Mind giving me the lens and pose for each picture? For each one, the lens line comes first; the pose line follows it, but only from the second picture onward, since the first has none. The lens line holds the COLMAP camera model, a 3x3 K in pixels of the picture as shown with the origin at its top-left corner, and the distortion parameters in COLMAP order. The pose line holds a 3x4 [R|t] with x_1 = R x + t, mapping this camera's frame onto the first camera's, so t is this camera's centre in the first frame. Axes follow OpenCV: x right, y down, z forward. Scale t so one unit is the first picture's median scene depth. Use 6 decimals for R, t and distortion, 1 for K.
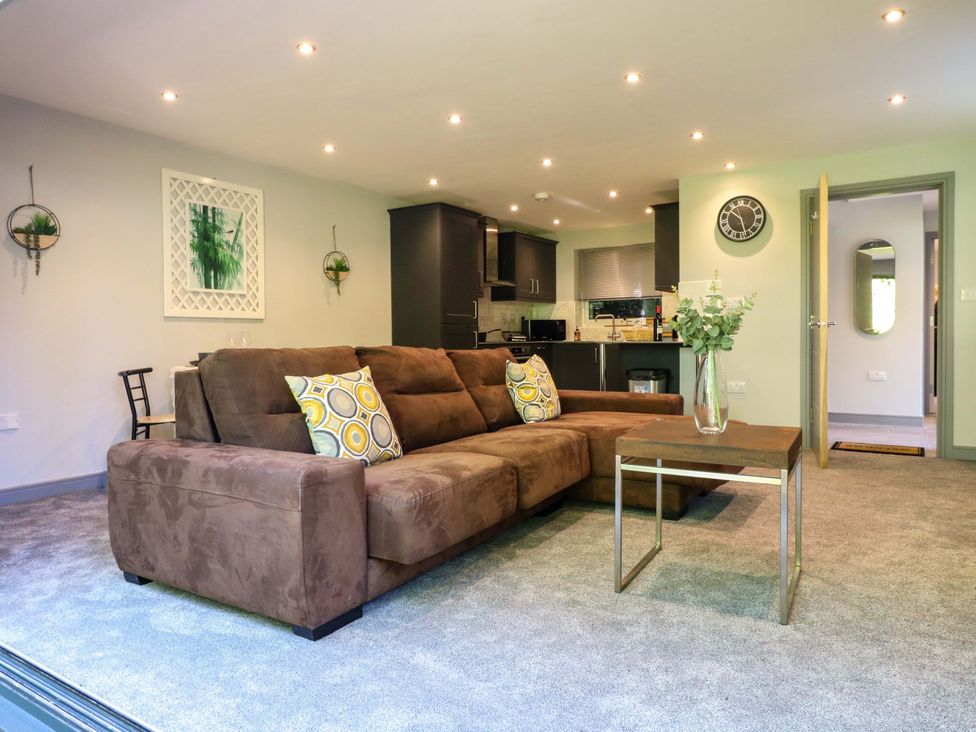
lens RADIAL K [[650.3, 0, 486.0], [0, 650.3, 356.6], [0, 0, 1]] dist [-0.000583, -0.004683]
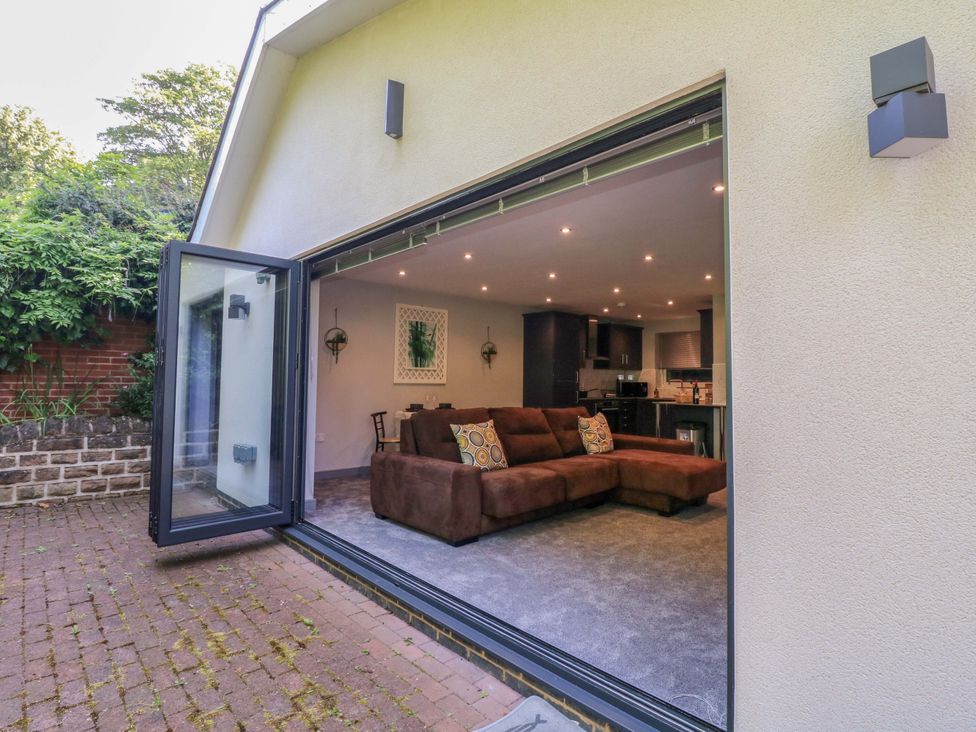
lens RADIAL K [[505.9, 0, 488.1], [0, 505.9, 358.2], [0, 0, 1]] dist [0.002942, -0.015362]
pose [[0.966593, 0.011868, -0.256041, 0.121259], [-0.030477, 0.997162, -0.068835, -0.040461], [0.254497, 0.074339, 0.964212, -0.299321]]
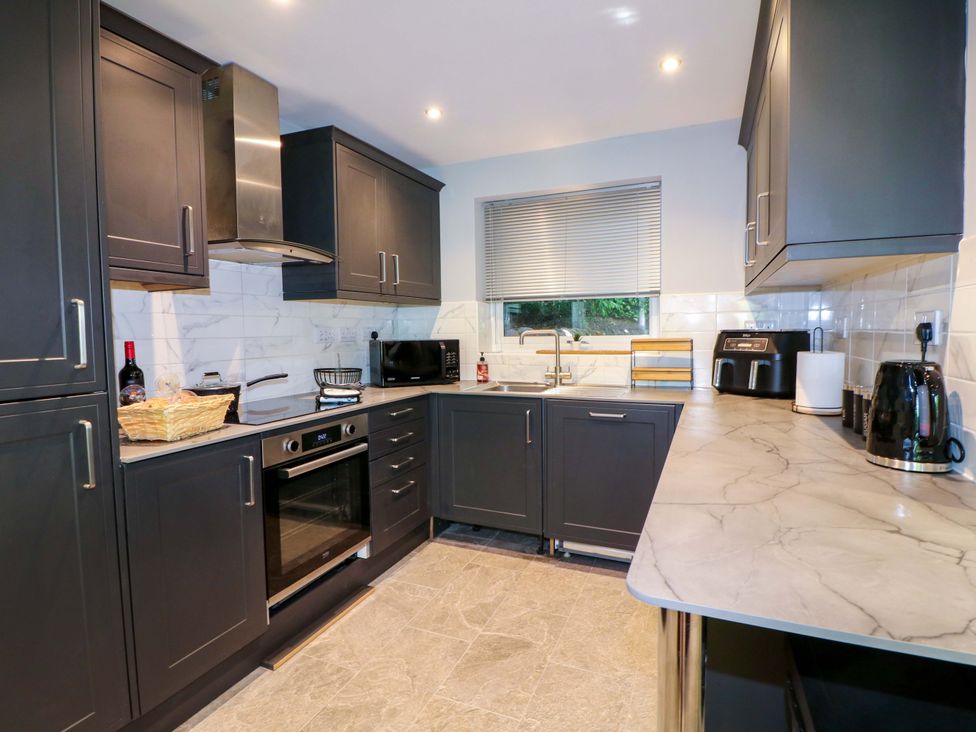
lens RADIAL K [[505.9, 0, 488.1], [0, 505.9, 358.2], [0, 0, 1]] dist [0.002942, -0.015362]
pose [[0.986628, -0.011909, 0.162552, 0.146752], [0.007625, 0.999608, 0.026950, -0.094598], [-0.162809, -0.025350, 0.986332, 1.114871]]
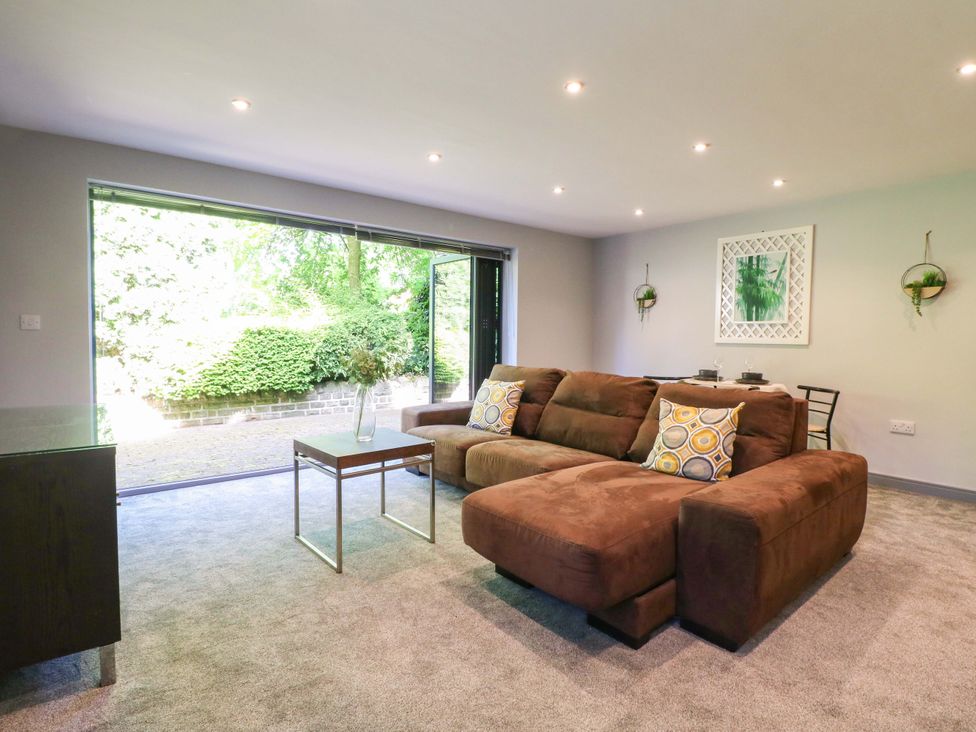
lens RADIAL K [[505.9, 0, 488.1], [0, 505.9, 358.2], [0, 0, 1]] dist [0.002942, -0.015362]
pose [[-0.322603, 0.046945, -0.945369, 0.696494], [-0.034196, 0.997539, 0.061205, -0.076685], [0.945916, 0.052072, -0.320204, 0.854568]]
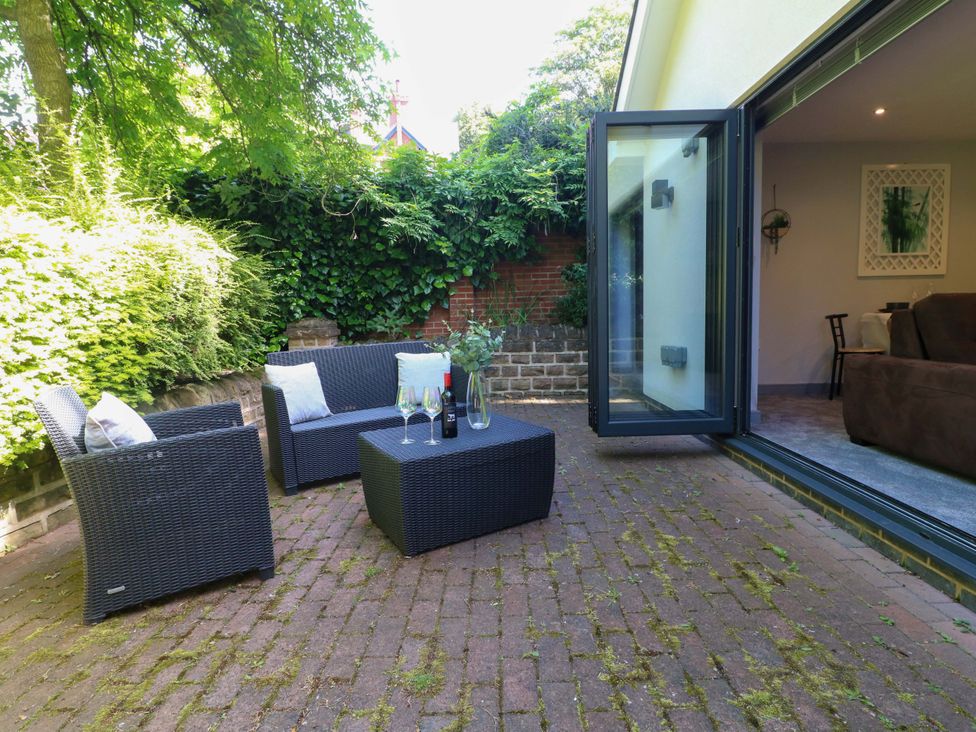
lens RADIAL K [[505.9, 0, 488.1], [0, 505.9, 358.2], [0, 0, 1]] dist [0.002942, -0.015362]
pose [[0.526991, 0.071717, -0.846839, 0.003554], [-0.002772, 0.996573, 0.082673, 0.022822], [0.849866, -0.041221, 0.525384, -0.211804]]
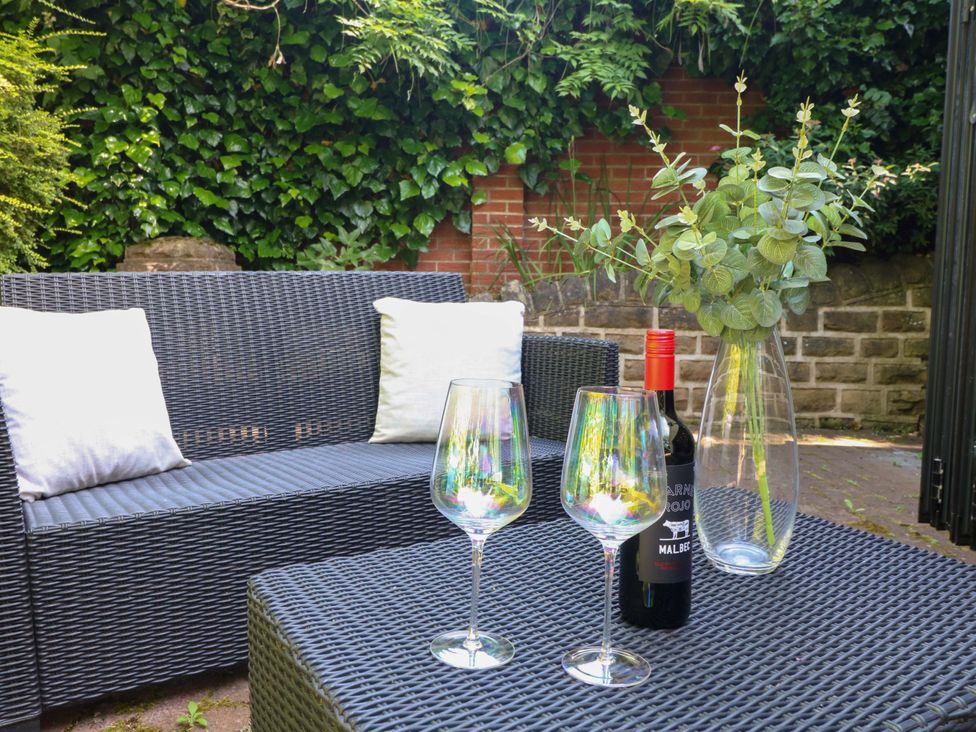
lens RADIAL K [[814.7, 0, 488.0], [0, 814.7, 366.0], [0, 0, 1]] dist [-0.002376, -0.010813]
pose [[0.521297, 0.105515, -0.846827, -0.321746], [-0.041897, 0.994294, 0.098098, 0.072623], [0.852346, -0.015658, 0.522743, -0.103746]]
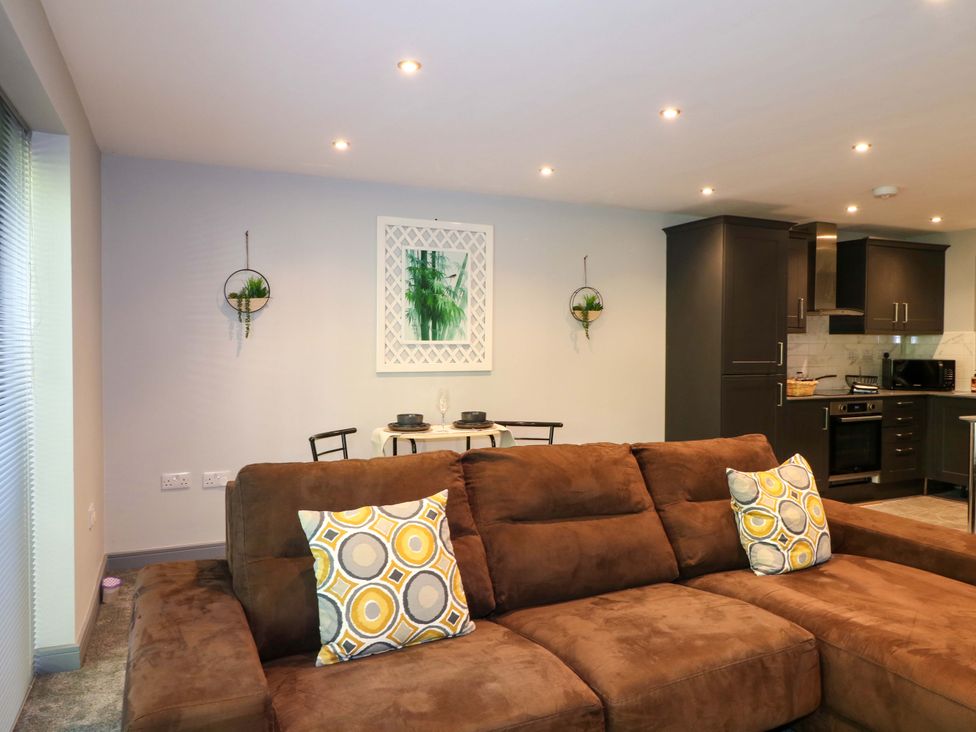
lens RADIAL K [[673.5, 0, 488.3], [0, 673.5, 356.8], [0, 0, 1]] dist [0.004820, -0.000744]
pose [[0.840252, 0.023843, -0.541671, 0.168040], [-0.026435, 0.999646, 0.002995, -0.088351], [0.541551, 0.011802, 0.840585, 0.253073]]
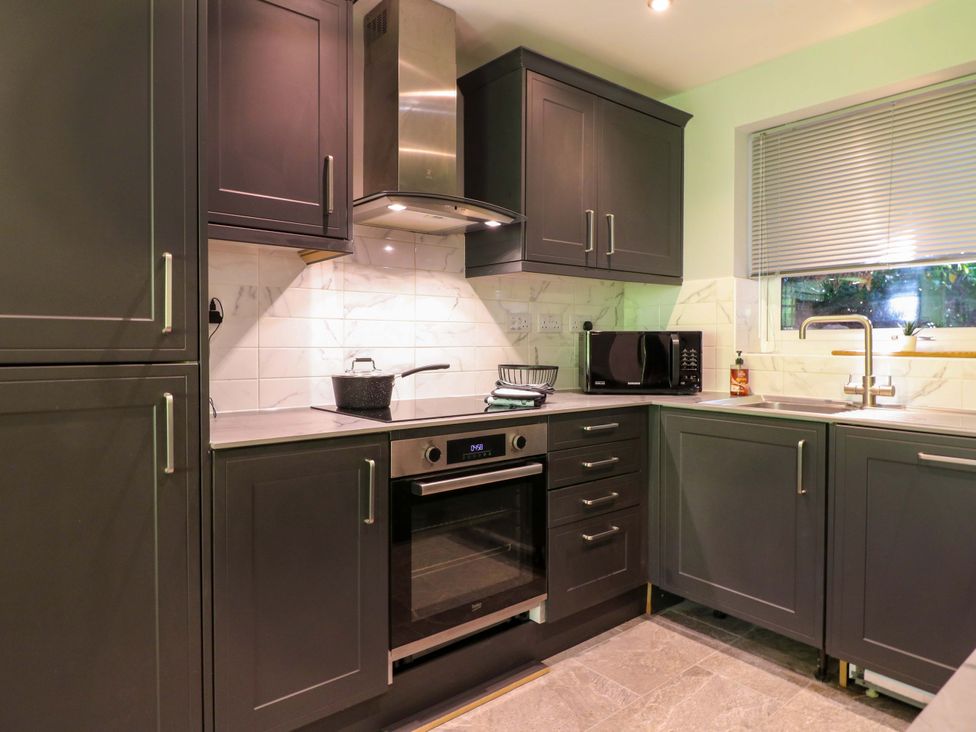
lens RADIAL K [[609.6, 0, 486.2], [0, 609.6, 351.3], [0, 0, 1]] dist [0.000697, -0.005289]
pose [[0.950449, 0.015554, -0.310491, 0.204250], [-0.018719, 0.999799, -0.007214, -0.075458], [0.310316, 0.012669, 0.950549, 1.193710]]
